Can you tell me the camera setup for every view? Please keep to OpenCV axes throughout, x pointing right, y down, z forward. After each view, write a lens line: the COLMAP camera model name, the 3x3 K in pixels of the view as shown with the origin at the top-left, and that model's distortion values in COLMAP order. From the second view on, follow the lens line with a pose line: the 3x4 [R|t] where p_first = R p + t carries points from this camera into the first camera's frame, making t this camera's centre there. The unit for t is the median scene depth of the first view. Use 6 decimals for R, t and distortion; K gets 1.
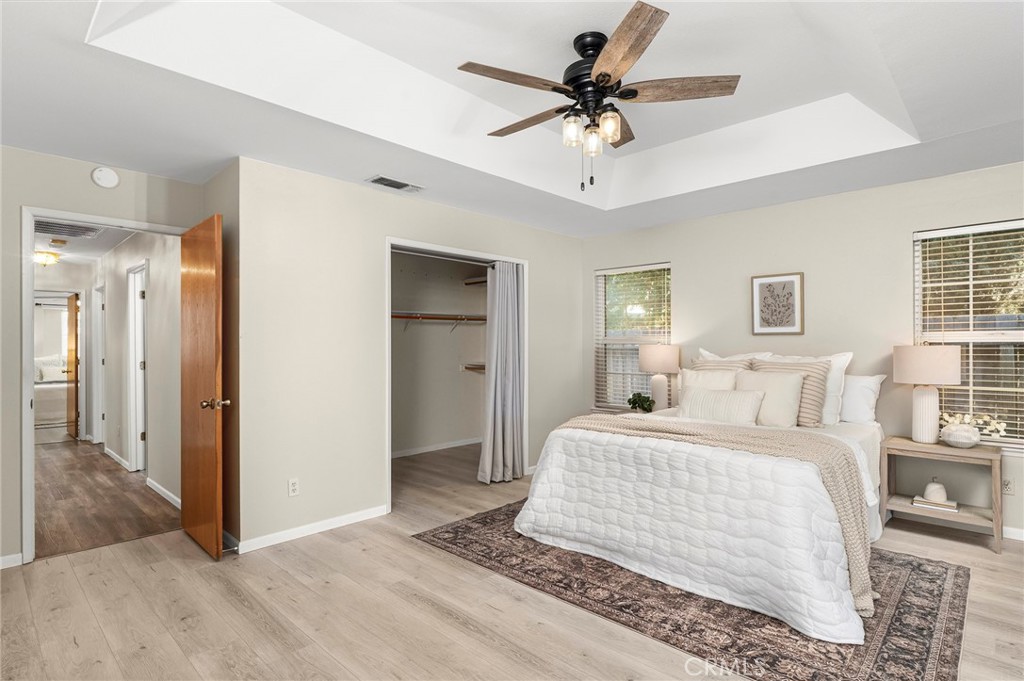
lens RADIAL K [[519.5, 0, 511.5], [0, 519.5, 340.4], [0, 0, 1]] dist [0.007569, 0.000879]
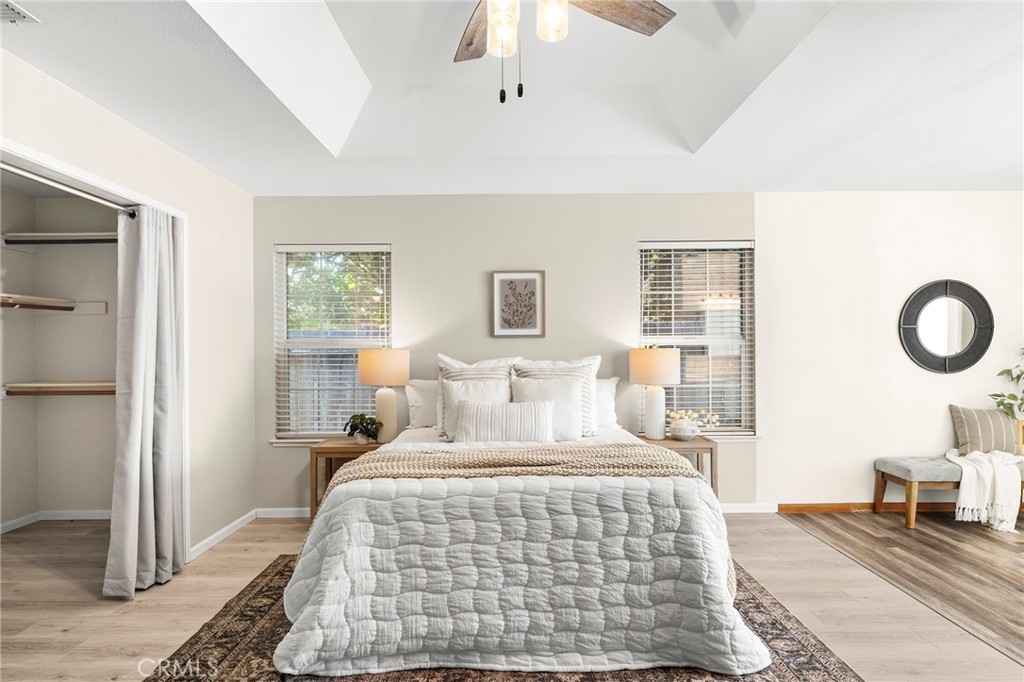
lens RADIAL K [[580.8, 0, 511.3], [0, 580.8, 346.0], [0, 0, 1]] dist [0.000274, -0.000492]
pose [[0.724157, -0.001285, 0.689634, -0.272393], [0.000901, 0.999999, 0.000916, 0.004110], [-0.689634, -0.000042, 0.724158, 0.387889]]
